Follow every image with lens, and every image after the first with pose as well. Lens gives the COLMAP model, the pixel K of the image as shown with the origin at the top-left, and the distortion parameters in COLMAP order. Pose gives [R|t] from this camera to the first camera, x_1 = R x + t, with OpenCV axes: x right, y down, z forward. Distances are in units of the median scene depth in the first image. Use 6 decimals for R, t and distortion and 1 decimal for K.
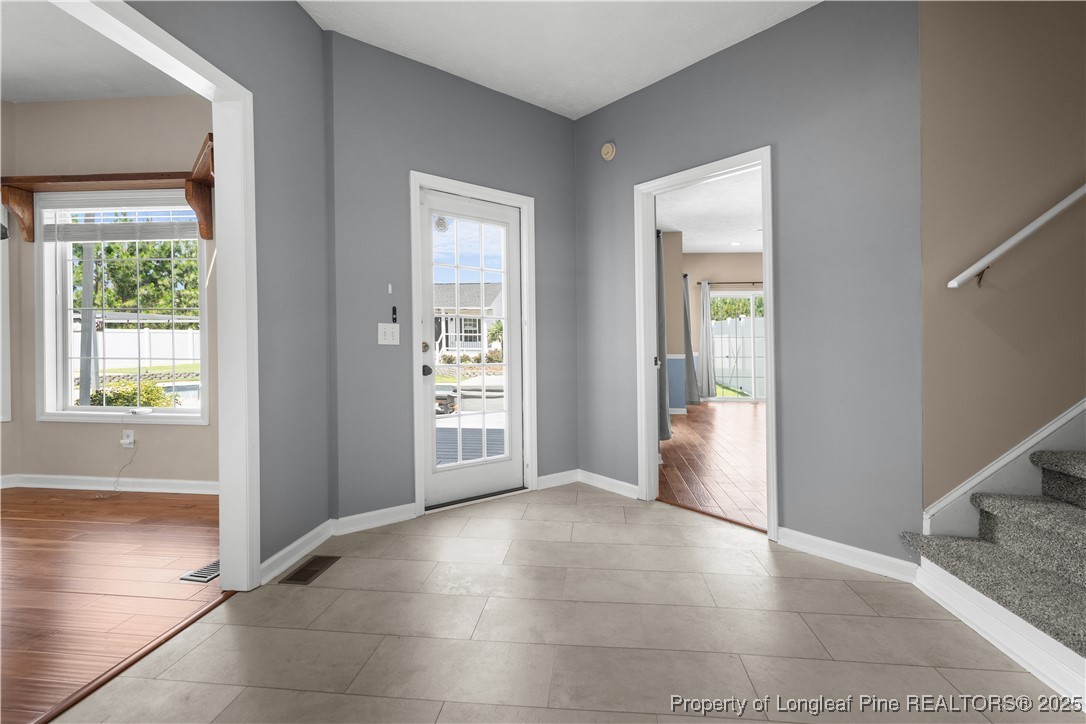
lens RADIAL K [[508.8, 0, 543.0], [0, 508.8, 352.2], [0, 0, 1]] dist [0.004111, 0.000769]
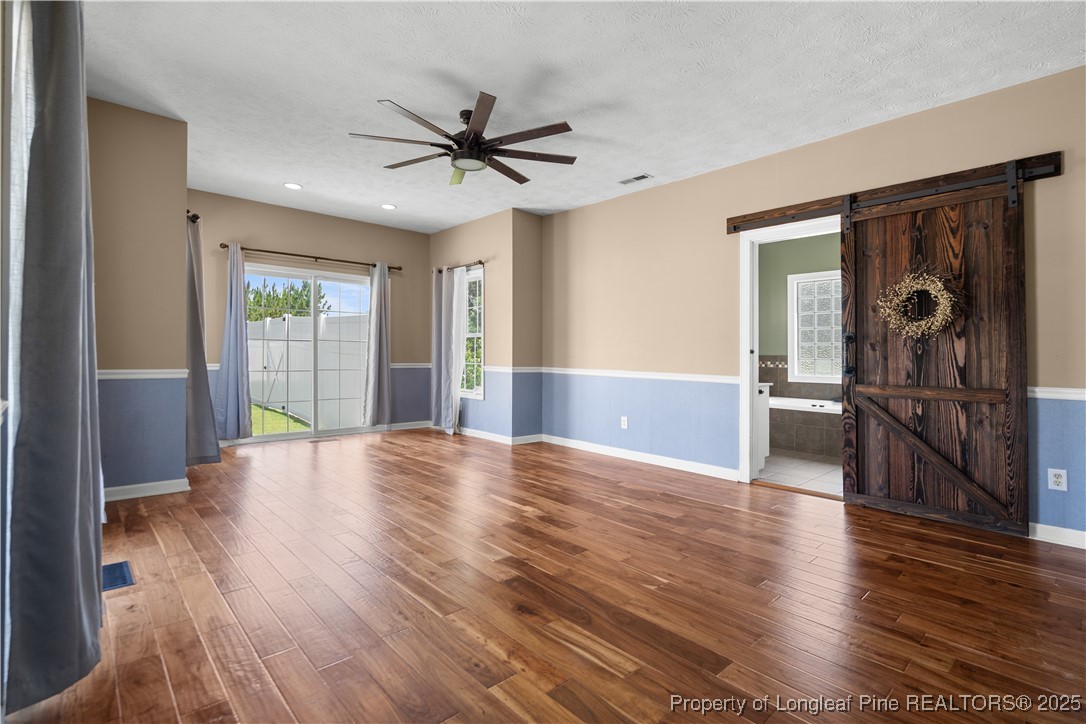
lens RADIAL K [[508.8, 0, 539.2], [0, 508.8, 344.3], [0, 0, 1]] dist [0.004111, 0.000769]
pose [[0.661339, 0.027446, 0.749585, 0.110920], [-0.003526, 0.999433, -0.033484, -0.003035], [-0.750079, 0.019501, 0.661060, 0.345032]]
